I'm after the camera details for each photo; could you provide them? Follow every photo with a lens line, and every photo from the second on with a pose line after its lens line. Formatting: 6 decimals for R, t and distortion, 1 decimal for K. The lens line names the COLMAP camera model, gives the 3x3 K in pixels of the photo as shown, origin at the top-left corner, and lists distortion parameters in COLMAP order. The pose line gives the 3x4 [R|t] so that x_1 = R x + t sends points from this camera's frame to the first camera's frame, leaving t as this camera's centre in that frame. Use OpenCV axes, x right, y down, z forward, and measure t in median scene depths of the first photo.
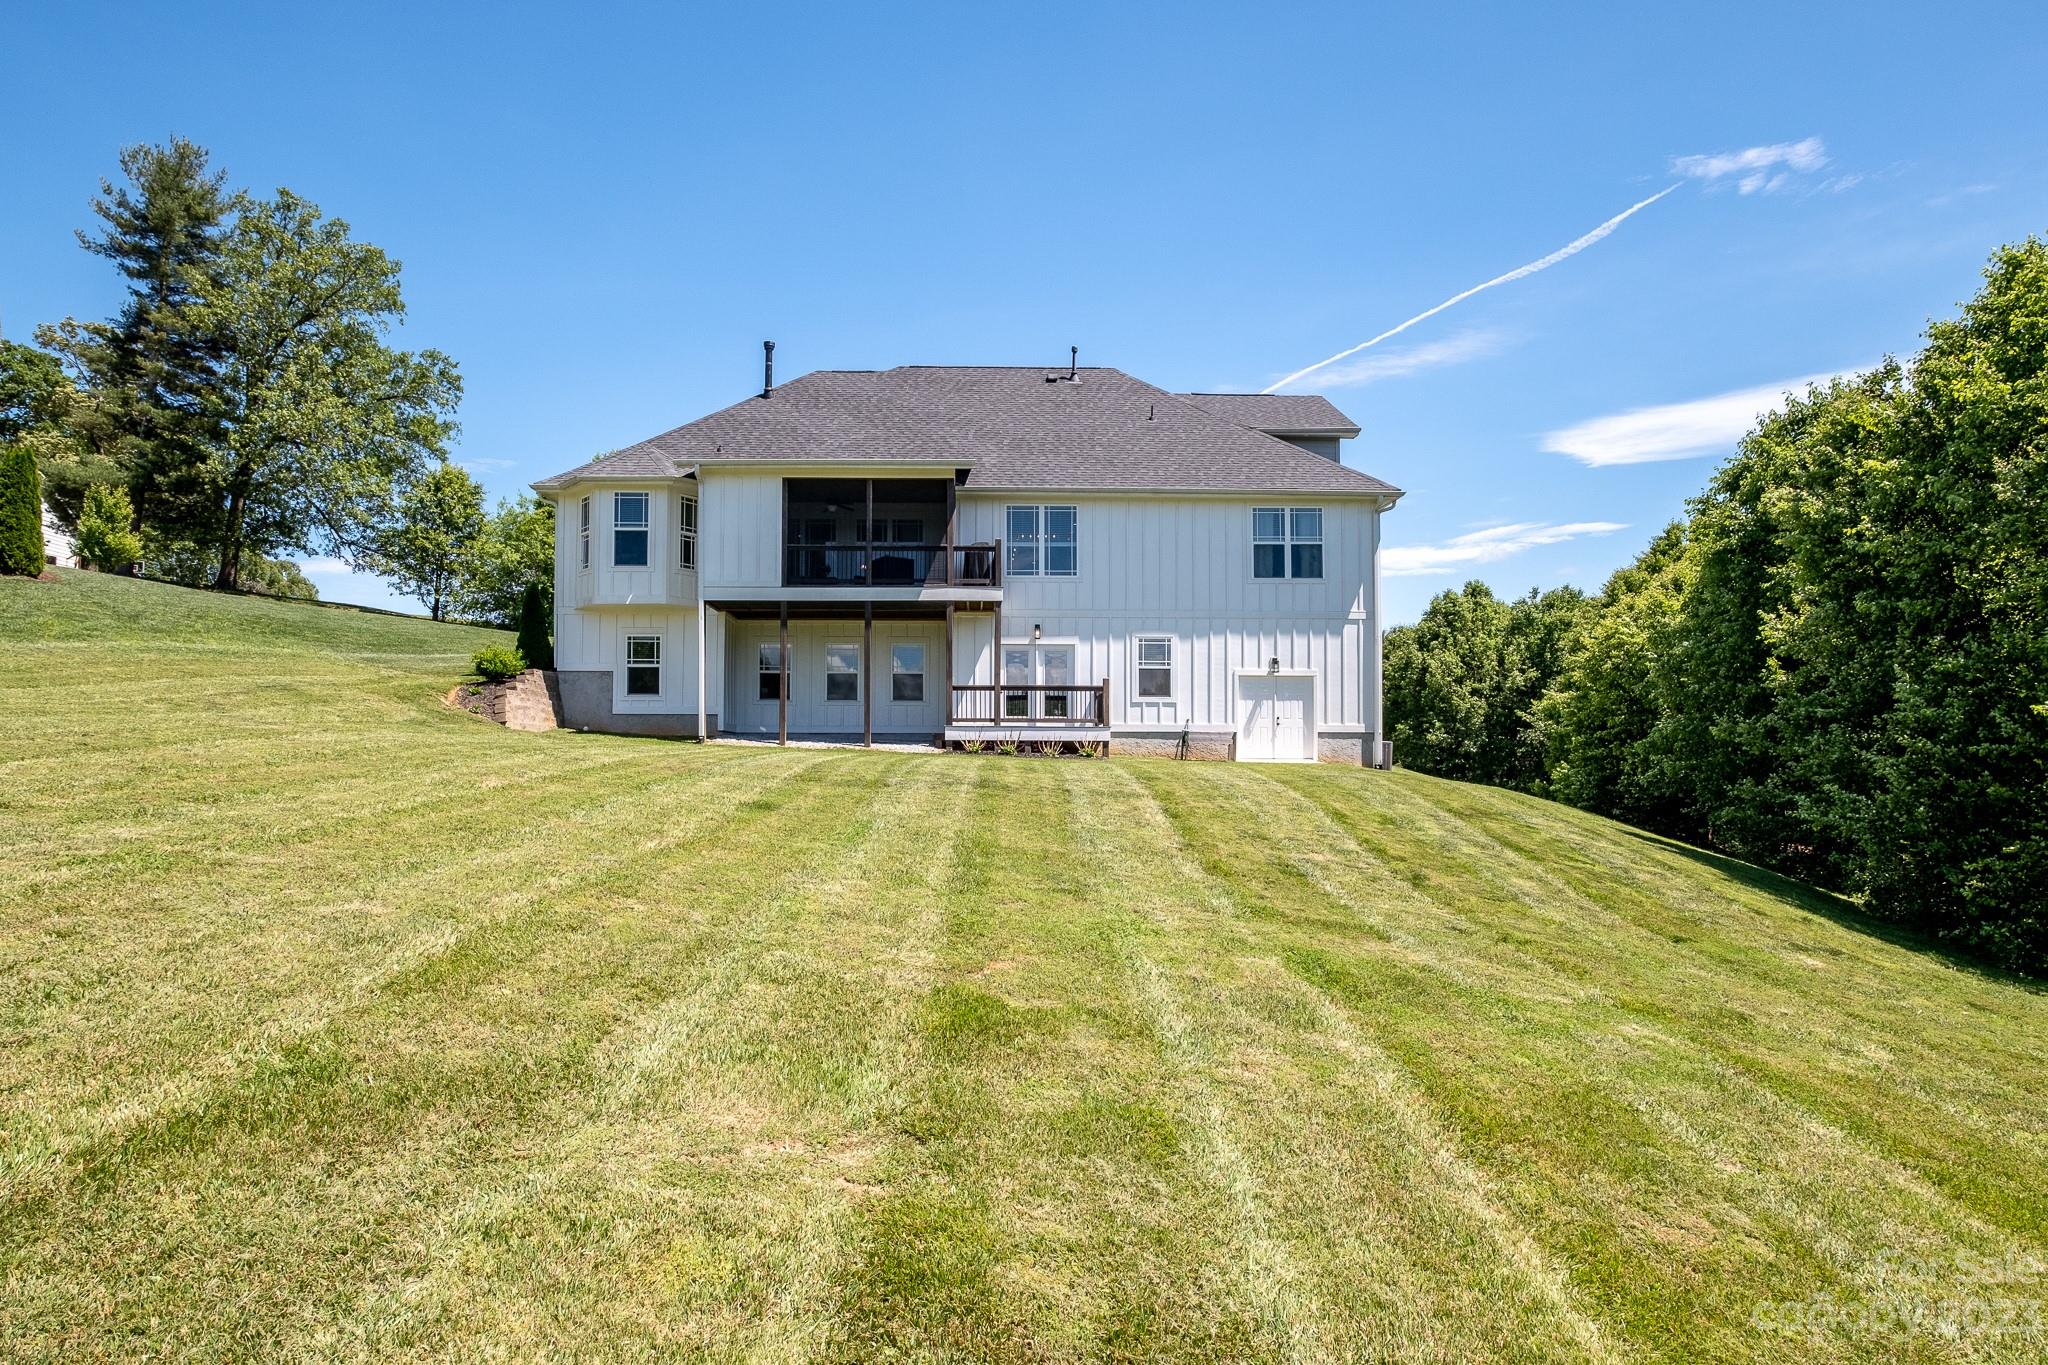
lens RADIAL K [[1011.0, 0, 1024.0], [0, 1011.0, 682.5], [0, 0, 1]] dist [-0.000214, -0.000008]
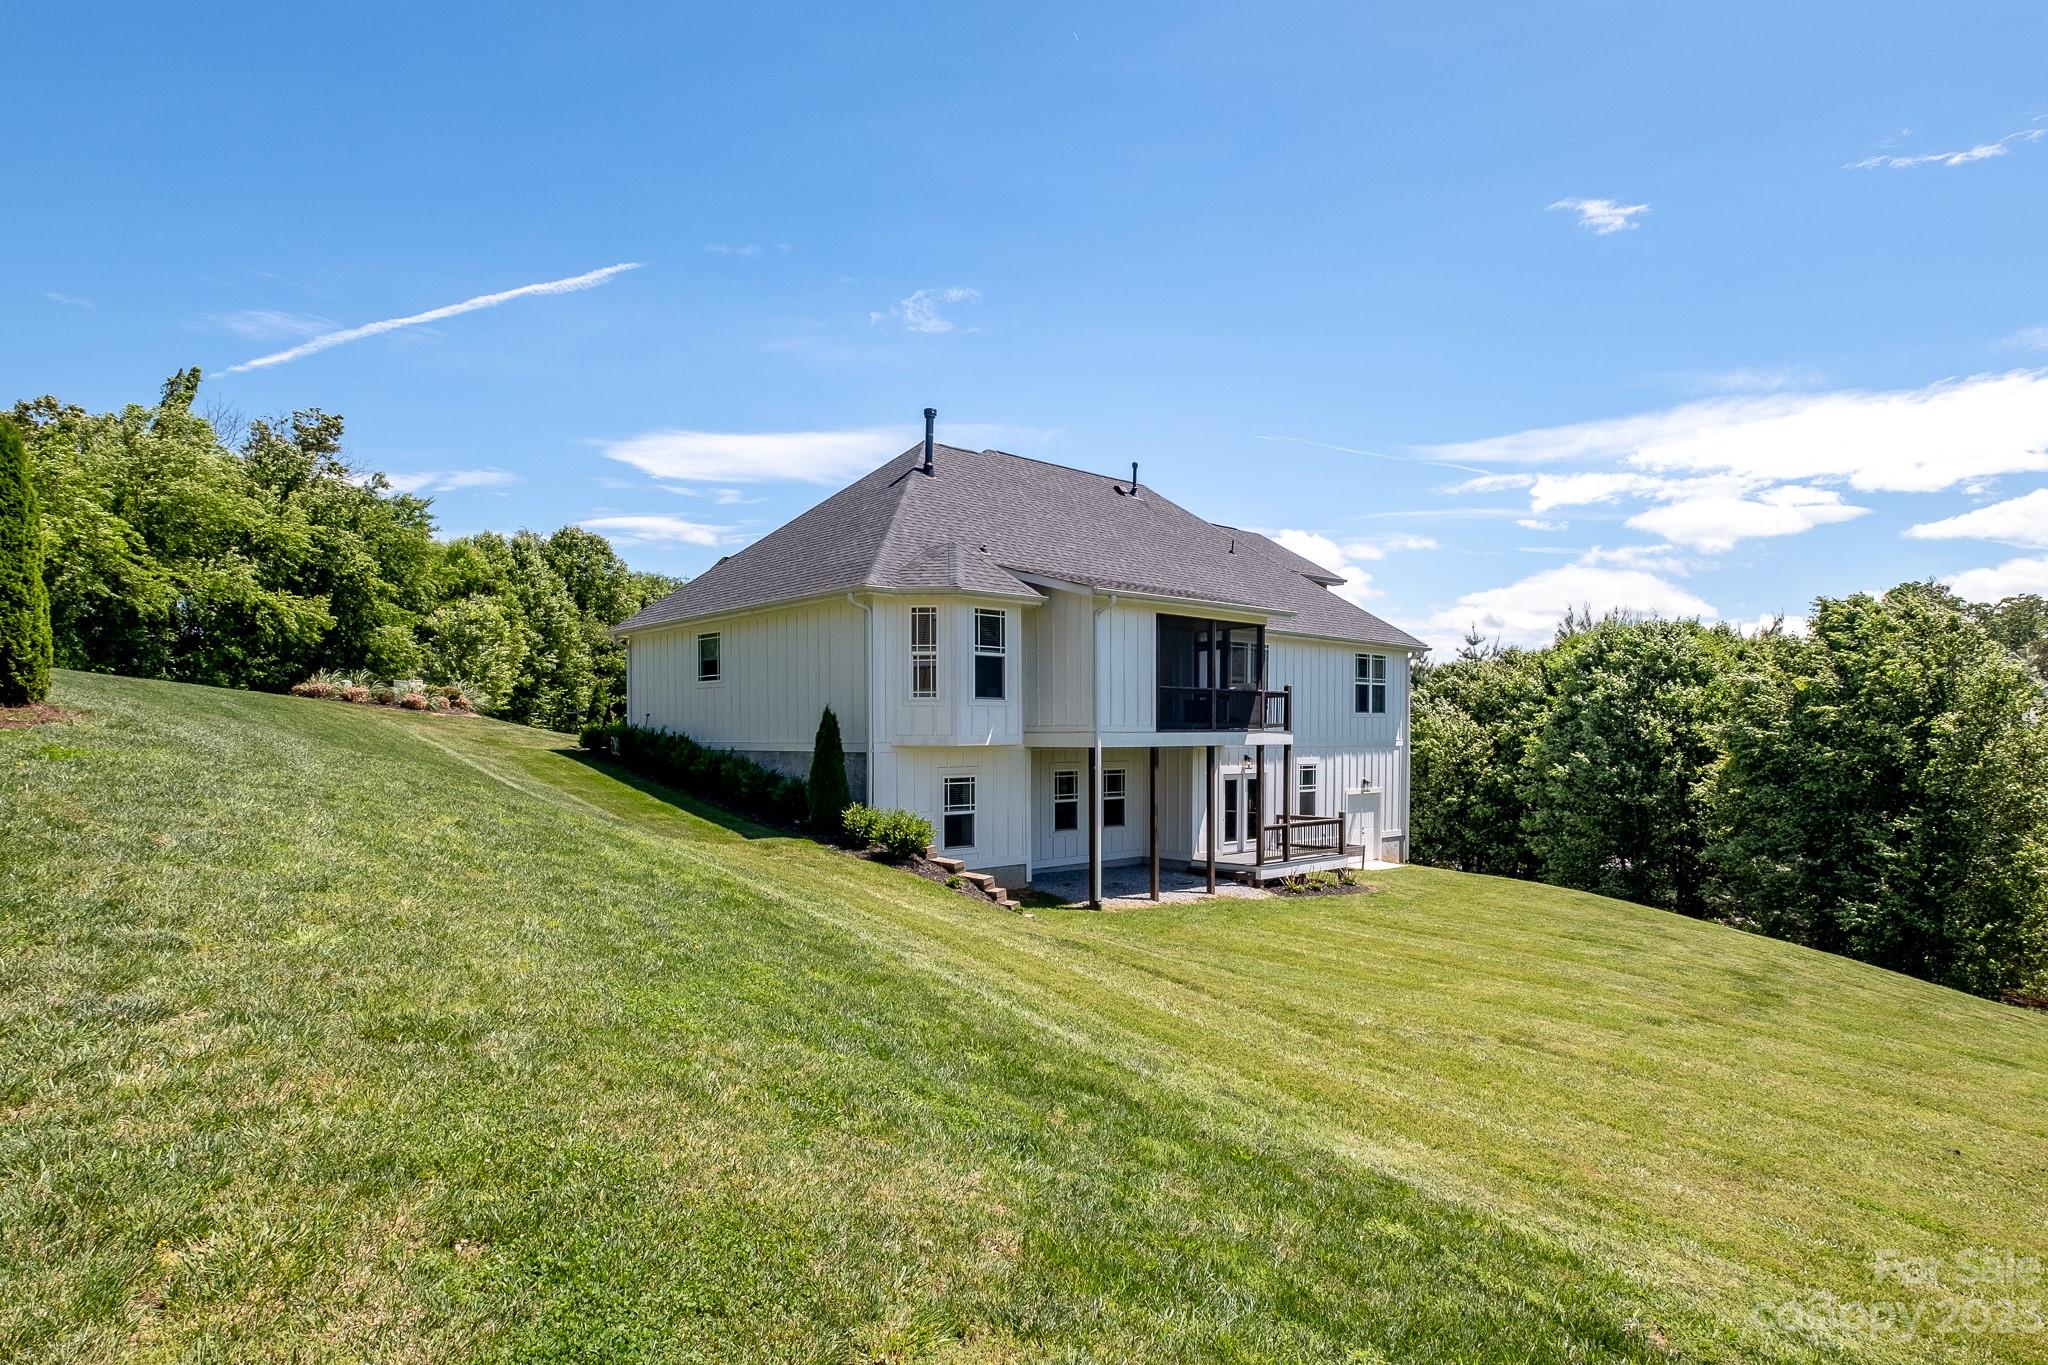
lens RADIAL K [[992.4, 0, 1024.0], [0, 992.4, 682.5], [0, 0, 1]] dist [0.000897, 0.000121]
pose [[0.774051, 0.033781, 0.632222, -0.841095], [-0.042841, 0.999081, -0.000931, -0.122993], [-0.631673, -0.026364, 0.774787, 0.333045]]
